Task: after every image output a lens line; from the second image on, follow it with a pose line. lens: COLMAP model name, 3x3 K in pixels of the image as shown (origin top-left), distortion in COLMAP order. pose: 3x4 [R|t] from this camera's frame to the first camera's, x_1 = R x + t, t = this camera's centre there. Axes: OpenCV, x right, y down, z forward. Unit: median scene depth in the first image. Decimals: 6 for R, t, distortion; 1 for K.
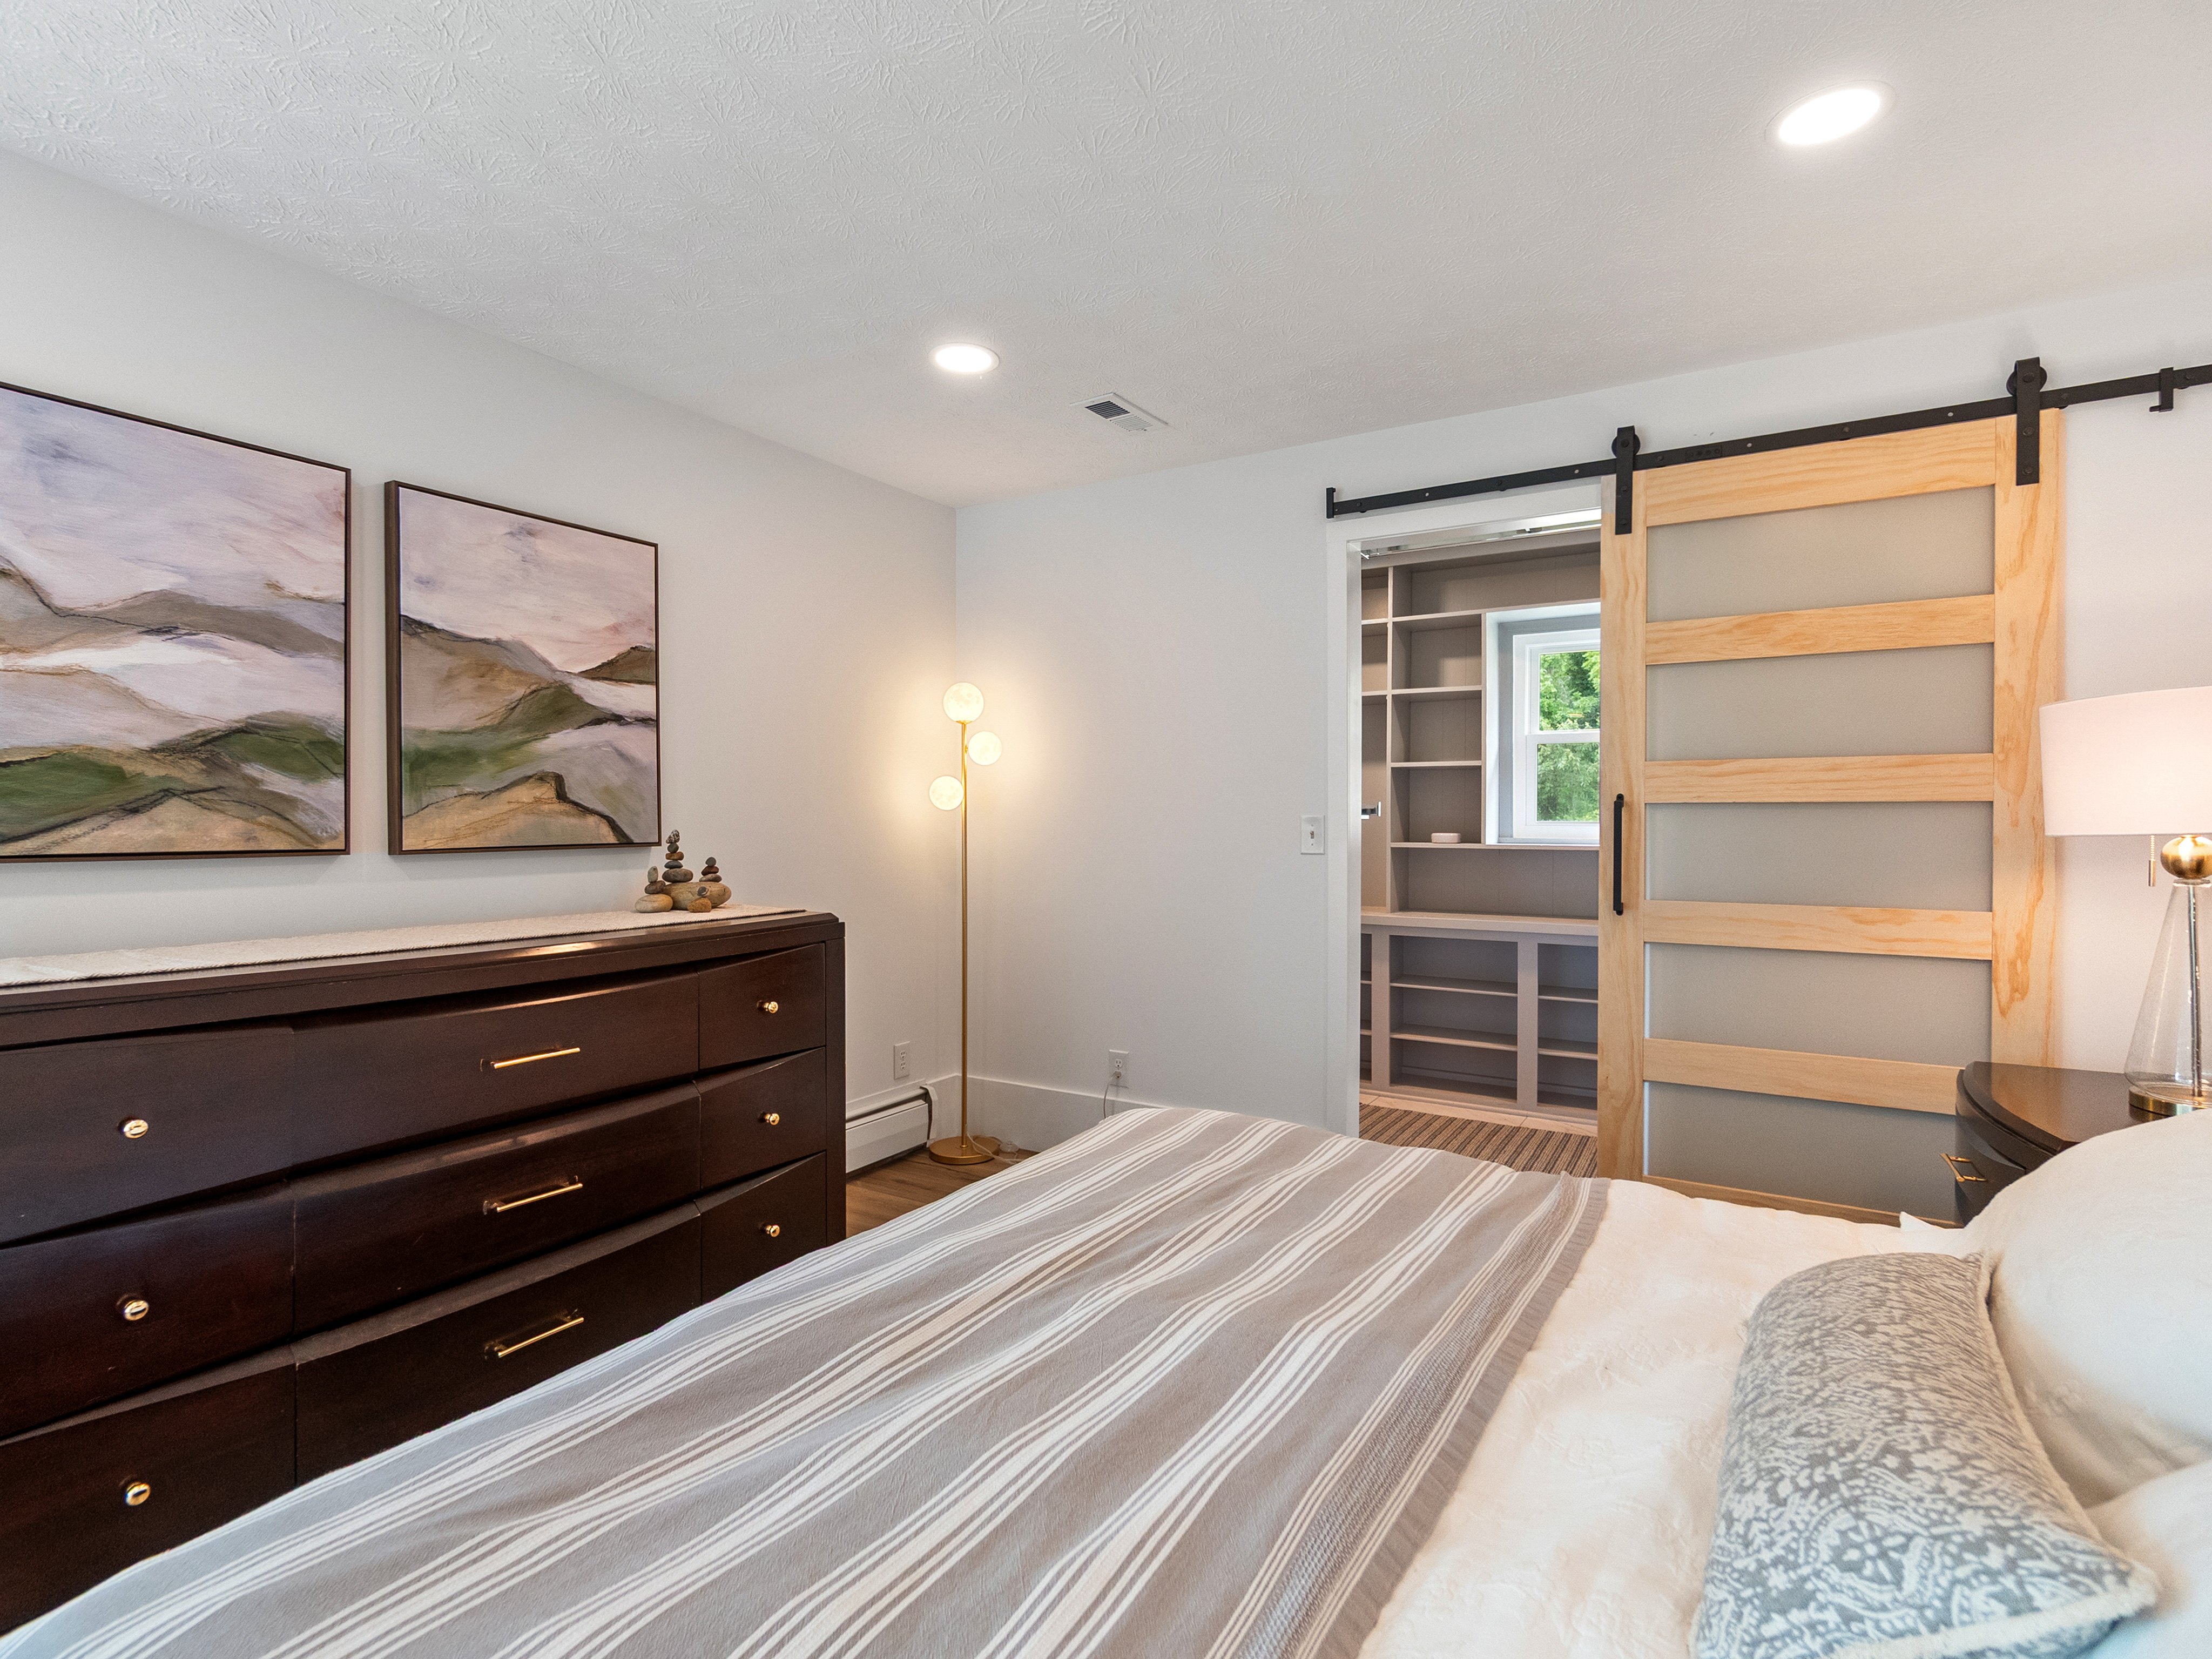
lens RADIAL K [[1071.4, 0, 1098.3], [0, 1071.4, 806.4], [0, 0, 1]] dist [-0.001997, 0.001090]
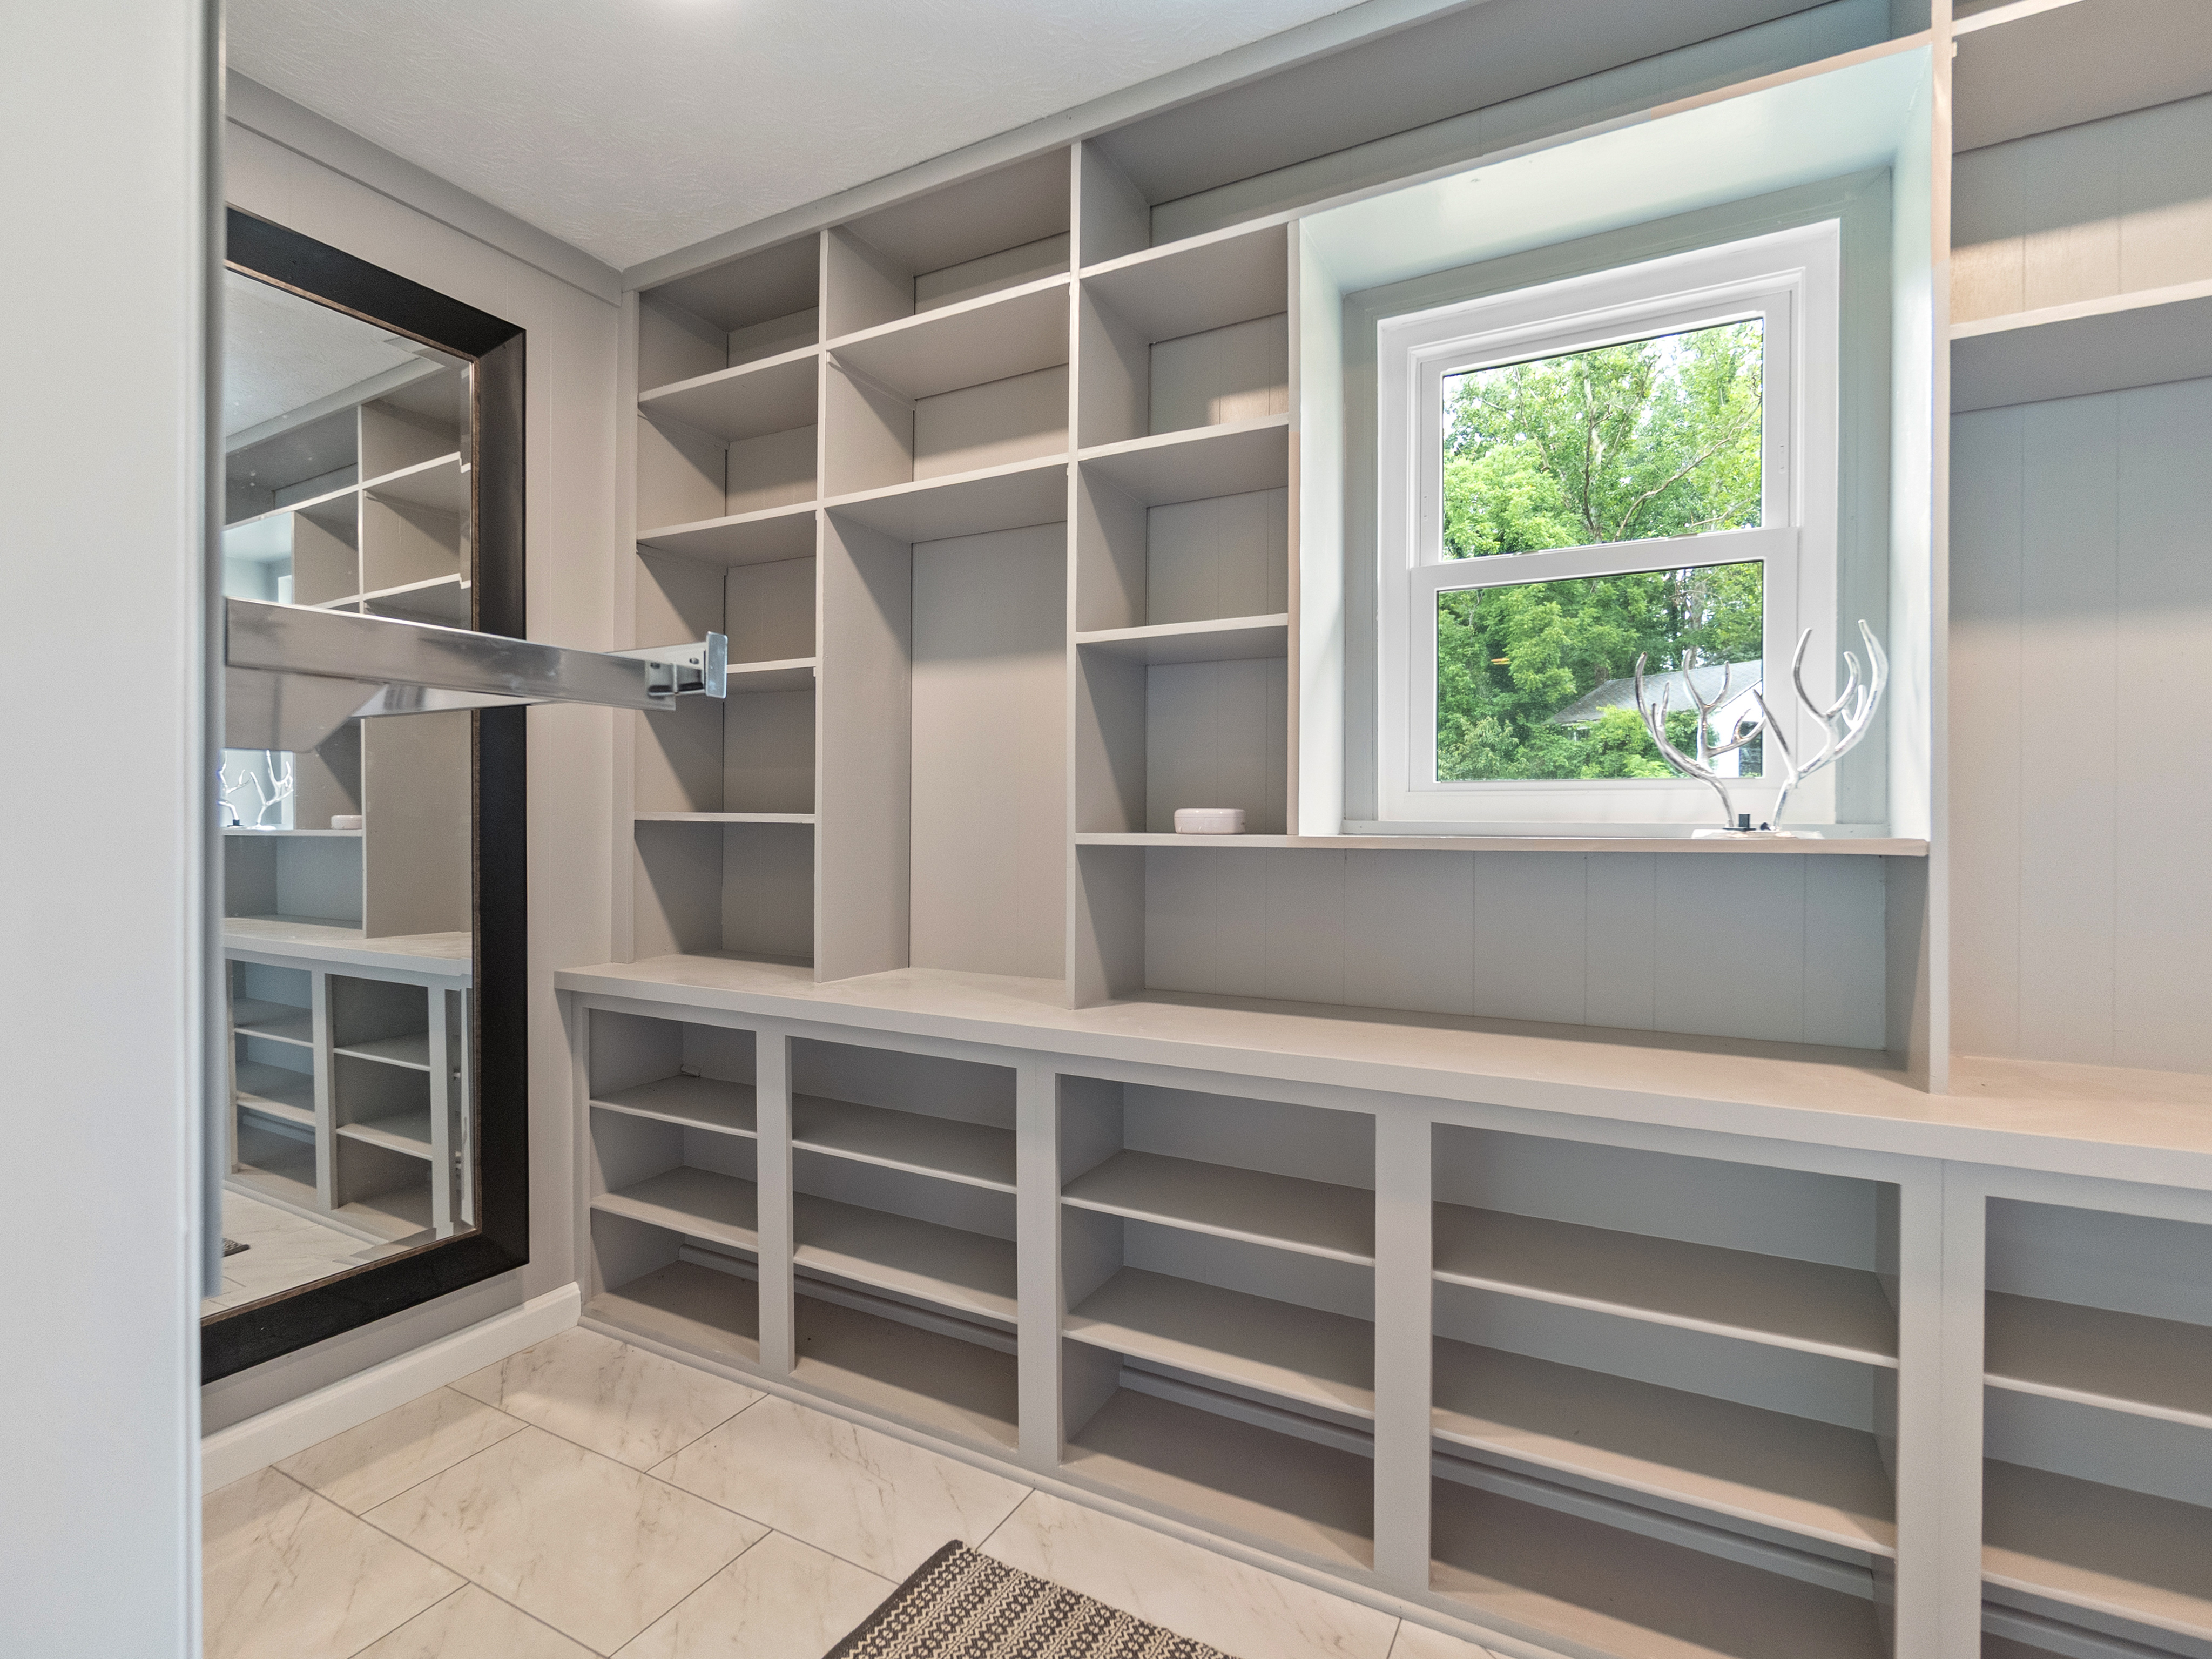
lens RADIAL K [[1071.4, 0, 1098.3], [0, 1071.4, 806.4], [0, 0, 1]] dist [-0.001997, 0.001090]
pose [[0.997854, 0.000676, 0.065477, 0.271846], [-0.000604, 0.999999, -0.001127, 0.025918], [-0.065478, 0.001085, 0.997853, 0.641775]]
